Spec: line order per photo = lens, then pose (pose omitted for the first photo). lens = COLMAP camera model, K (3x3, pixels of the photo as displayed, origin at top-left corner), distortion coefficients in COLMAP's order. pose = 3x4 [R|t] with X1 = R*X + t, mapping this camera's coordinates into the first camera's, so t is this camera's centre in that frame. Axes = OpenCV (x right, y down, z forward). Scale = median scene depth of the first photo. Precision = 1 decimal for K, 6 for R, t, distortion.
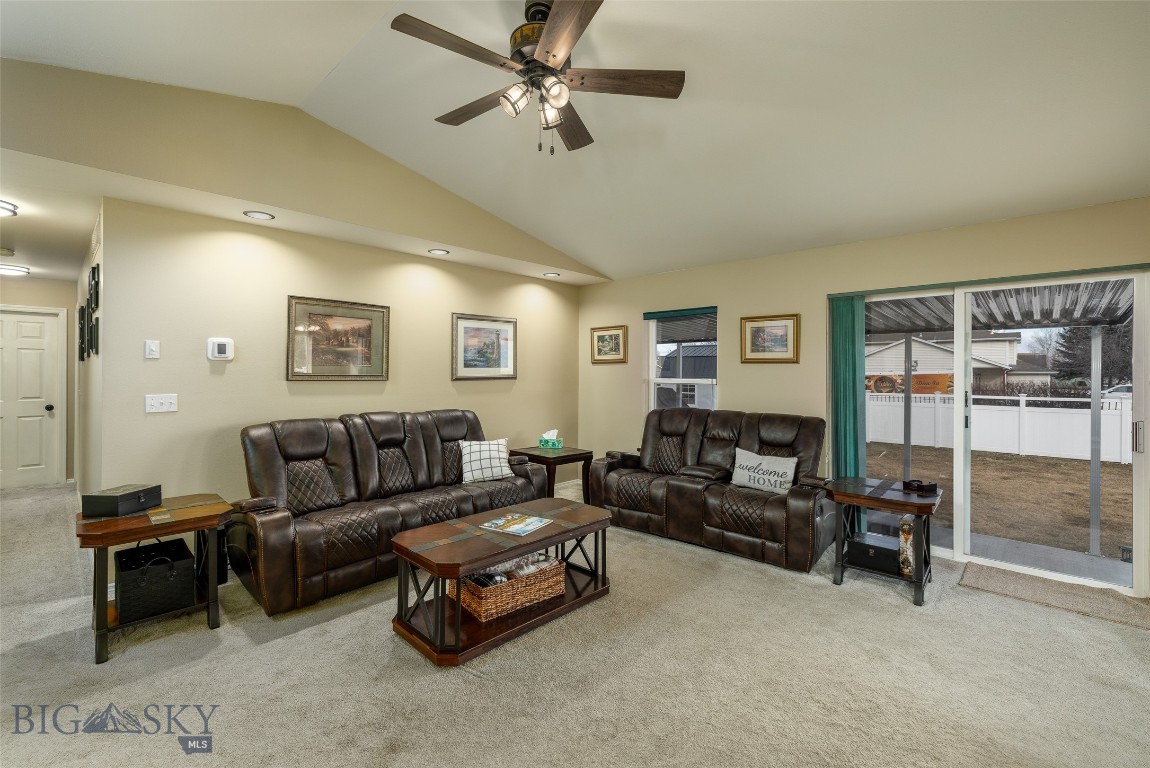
lens RADIAL K [[494.6, 0, 573.5], [0, 494.6, 374.4], [0, 0, 1]] dist [-0.002875, 0.000038]
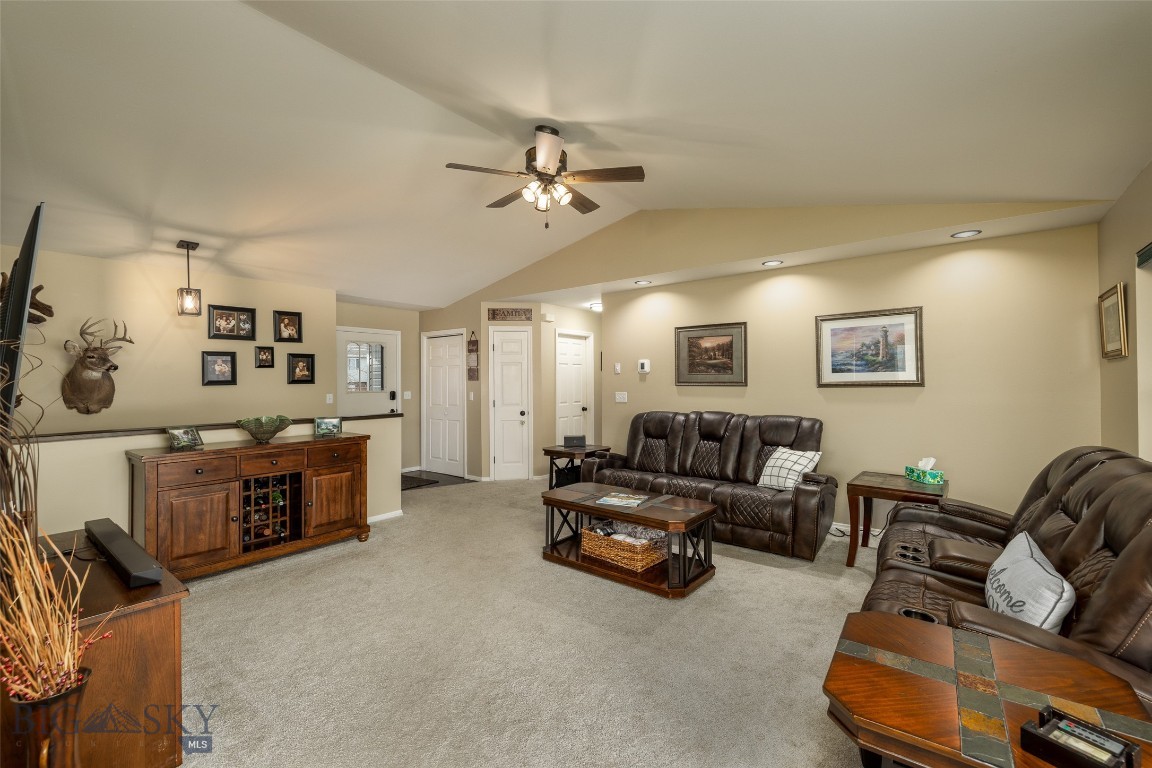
lens RADIAL K [[495.5, 0, 576.1], [0, 495.5, 380.2], [0, 0, 1]] dist [-0.002875, 0.000038]
pose [[0.085889, -0.004540, -0.996294, 0.758316], [0.005791, 0.999975, -0.004058, 0.000789], [0.996288, -0.005421, 0.085913, 0.510639]]
